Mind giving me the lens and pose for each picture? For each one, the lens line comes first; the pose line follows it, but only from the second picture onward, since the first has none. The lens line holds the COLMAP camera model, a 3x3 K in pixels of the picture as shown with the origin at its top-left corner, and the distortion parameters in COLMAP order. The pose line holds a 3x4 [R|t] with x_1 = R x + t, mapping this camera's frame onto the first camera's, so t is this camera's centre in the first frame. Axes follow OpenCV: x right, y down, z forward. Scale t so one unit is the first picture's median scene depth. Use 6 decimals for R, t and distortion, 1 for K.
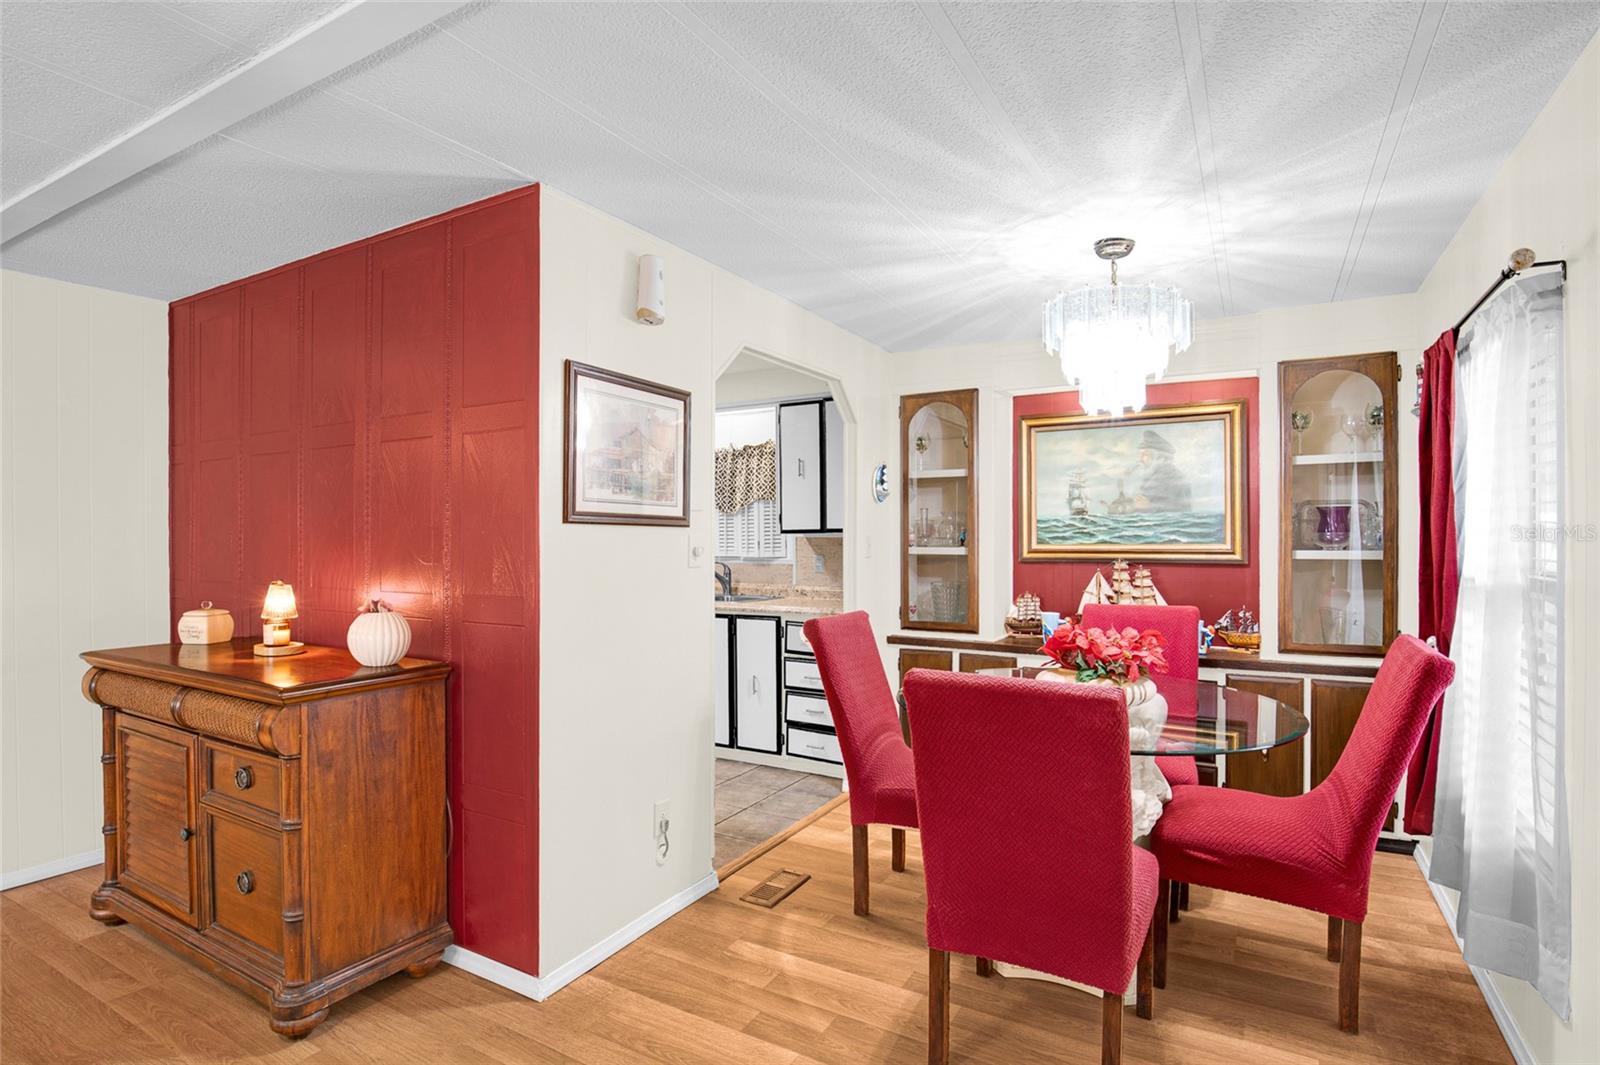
lens RADIAL K [[794.1, 0, 800.0], [0, 794.1, 532.5], [0, 0, 1]] dist [-0.000484, 0.000057]
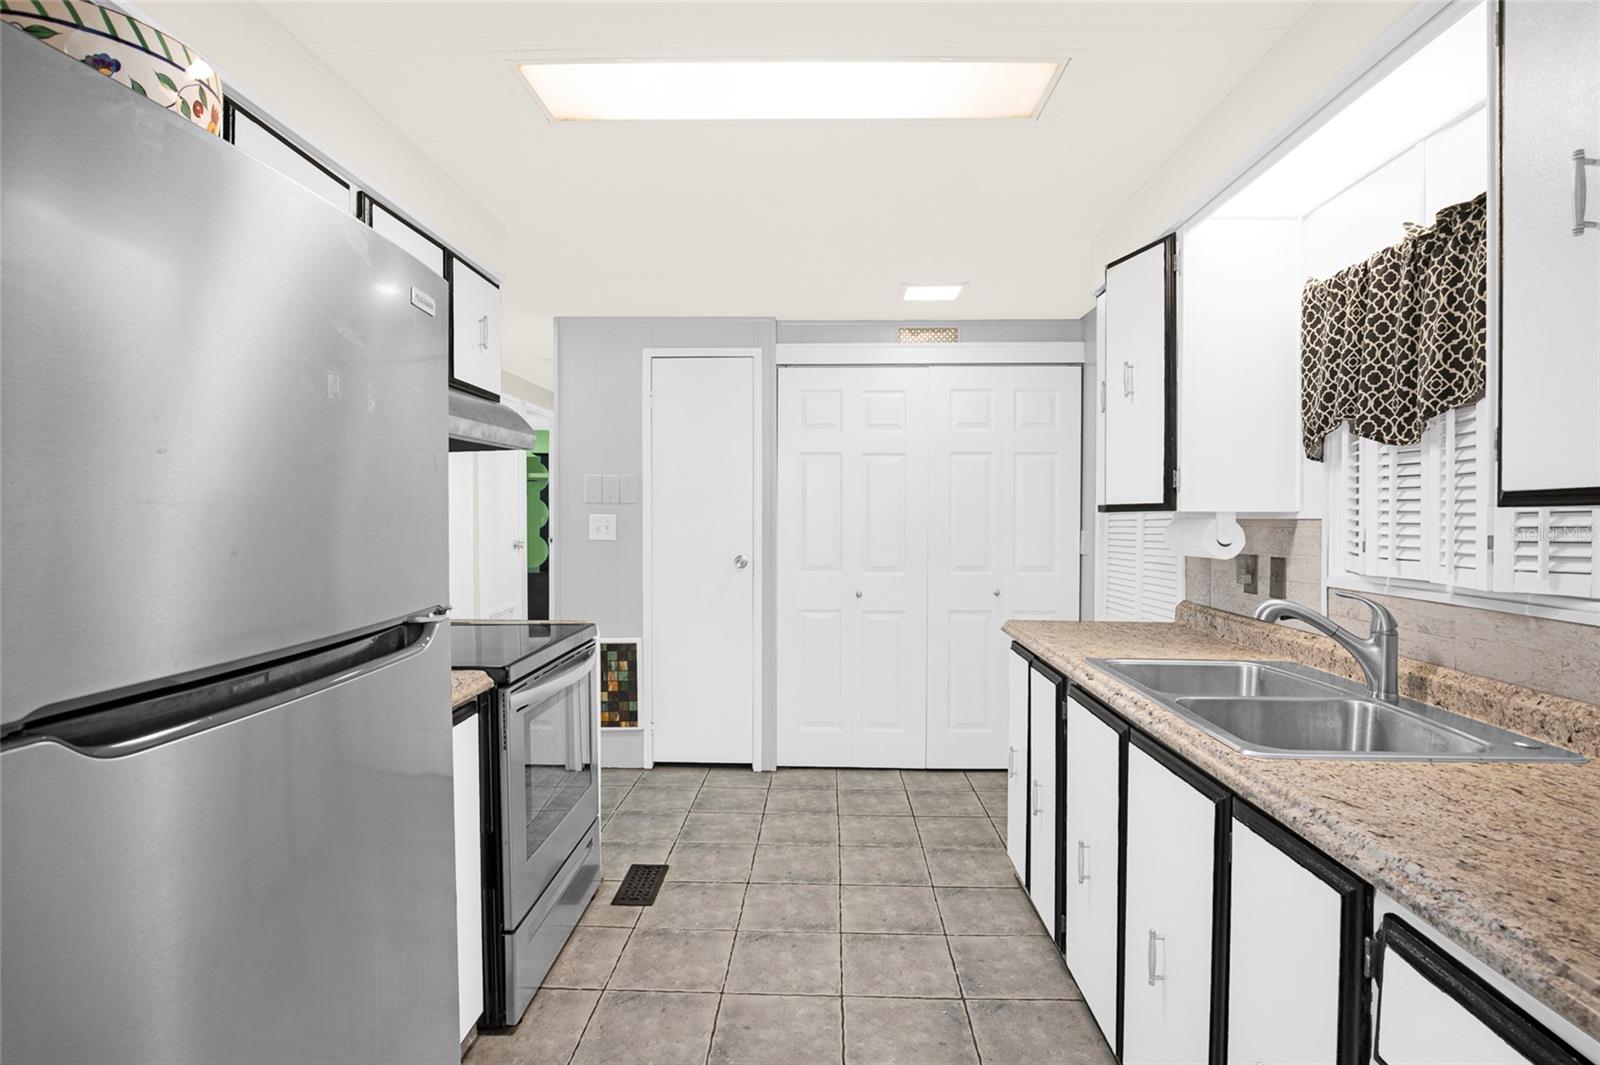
lens RADIAL K [[794.1, 0, 800.0], [0, 794.1, 532.5], [0, 0, 1]] dist [-0.000484, 0.000057]
pose [[0.474363, 0.017428, -0.880157, 0.079241], [0.001959, 0.999781, 0.020852, 0.003992], [0.880327, -0.011616, 0.474225, 0.647272]]
